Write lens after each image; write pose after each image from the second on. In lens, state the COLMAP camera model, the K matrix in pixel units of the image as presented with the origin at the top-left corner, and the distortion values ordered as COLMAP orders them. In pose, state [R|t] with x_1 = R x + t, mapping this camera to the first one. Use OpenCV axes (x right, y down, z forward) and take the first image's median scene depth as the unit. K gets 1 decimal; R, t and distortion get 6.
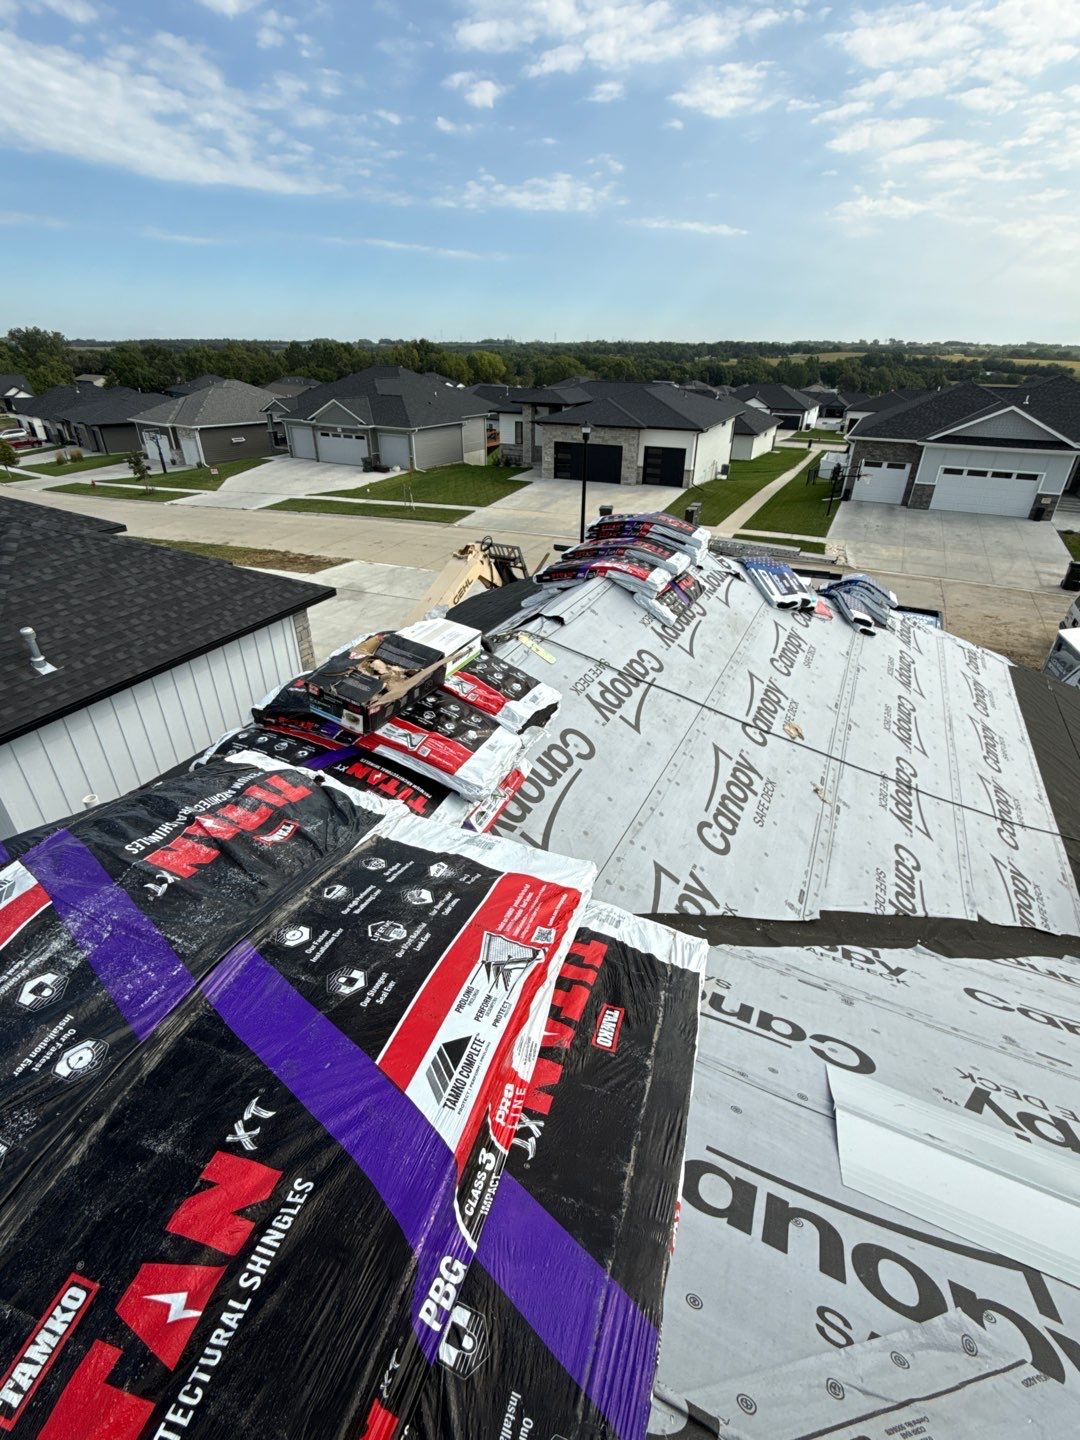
lens RADIAL K [[666.5, 0, 539.4], [0, 666.5, 721.1], [0, 0, 1]] dist [0.000348, 0.000110]
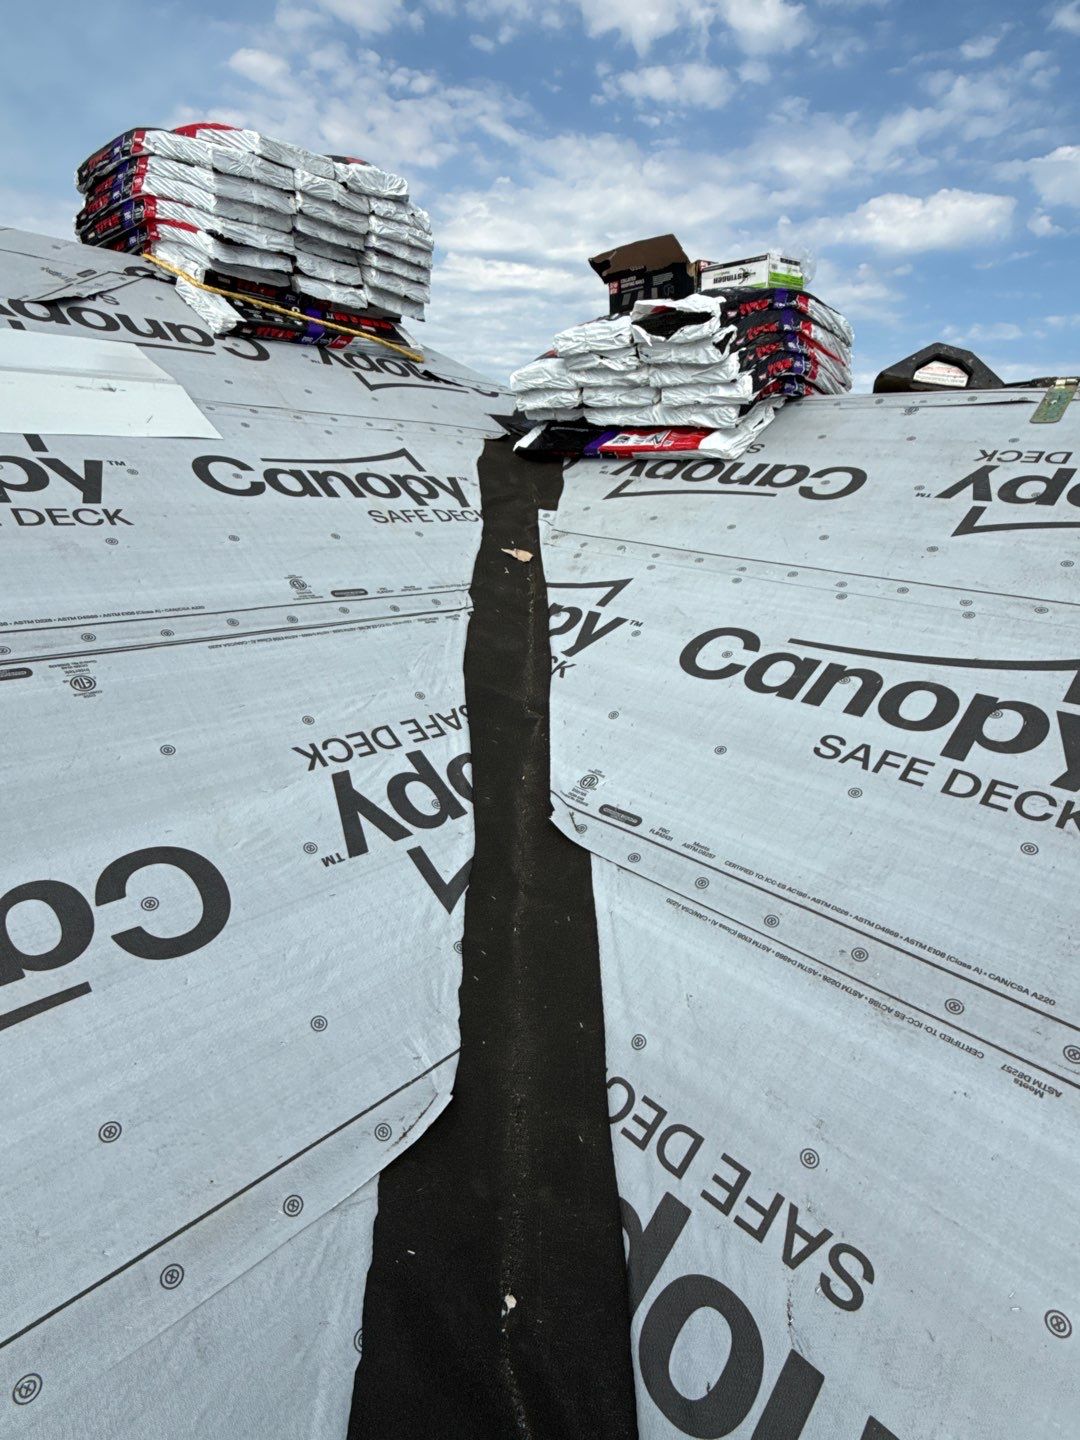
lens RADIAL K [[739.3, 0, 534.1], [0, 739.3, 716.4], [0, 0, 1]] dist [-0.001747, -0.000045]
pose [[-0.303978, 0.279196, -0.910850, 0.864766], [-0.520422, 0.752166, 0.404237, 0.066840], [0.797971, 0.596906, -0.083342, 1.030760]]
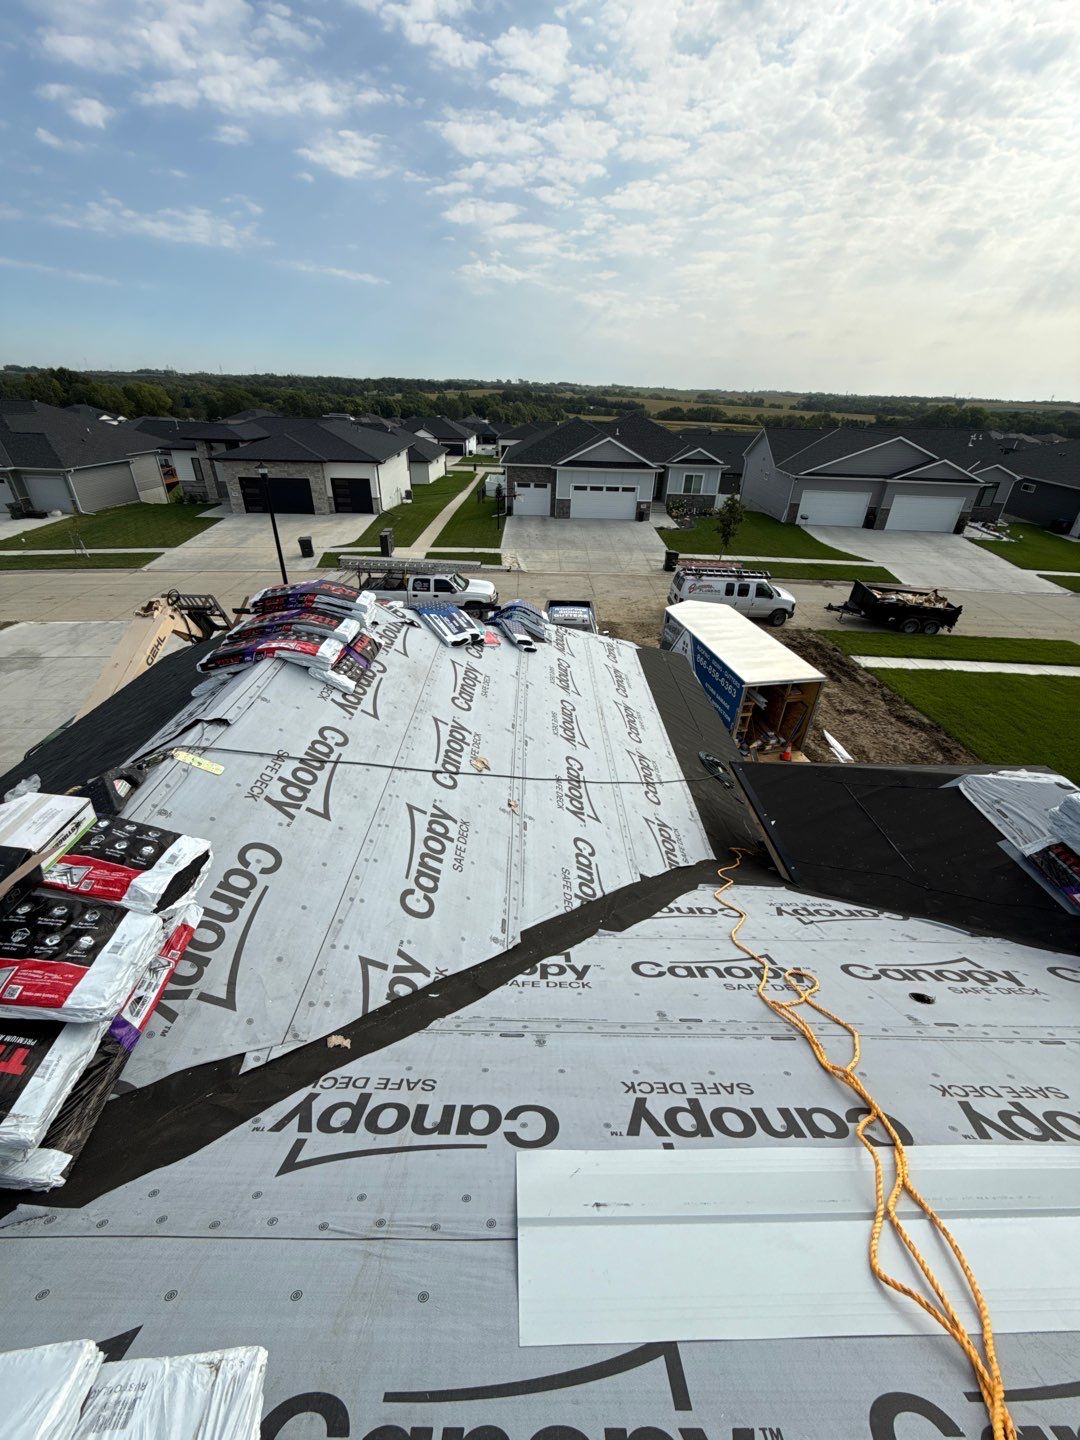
lens RADIAL K [[579.2, 0, 545.2], [0, 579.2, 718.3], [0, 0, 1]] dist [0.003043, -0.000097]
pose [[0.893150, -0.211077, 0.397152, 0.146099], [0.205235, 0.977010, 0.057706, -0.138826], [-0.400202, 0.029970, 0.915937, 0.049506]]
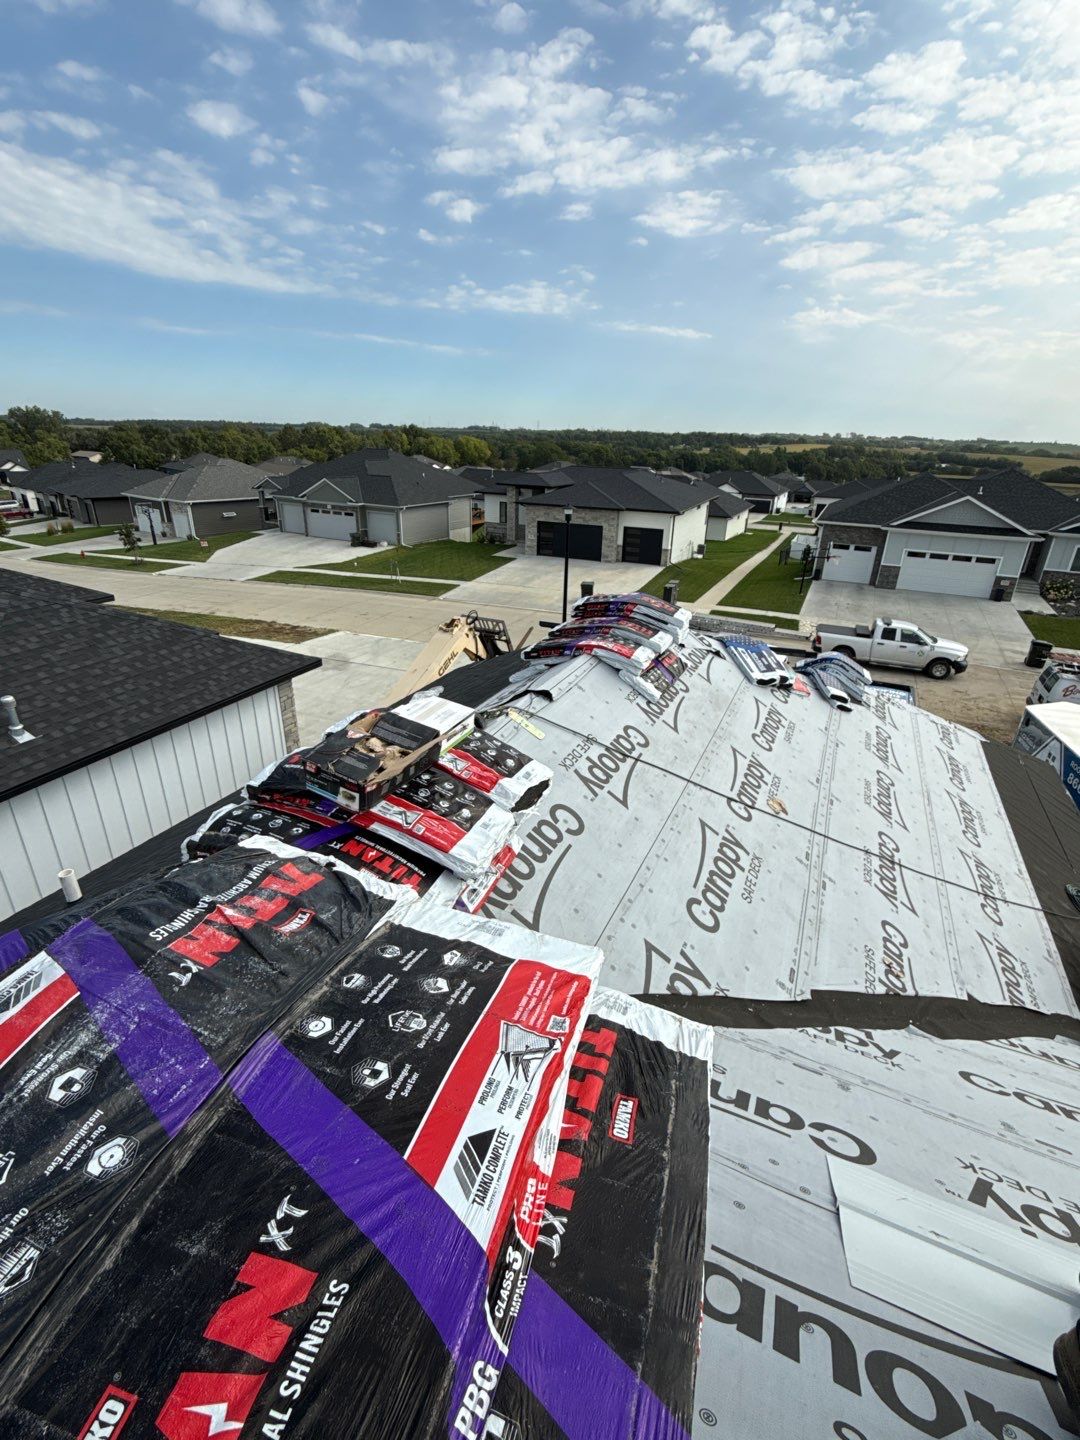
lens RADIAL K [[666.5, 0, 538.8], [0, 666.5, 720.1], [0, 0, 1]] dist [0.000348, 0.000110]
pose [[0.999613, 0.007011, 0.026909, -0.014349], [-0.004137, 0.994421, -0.105407, -0.009577], [-0.027498, 0.105254, 0.994065, -0.018488]]
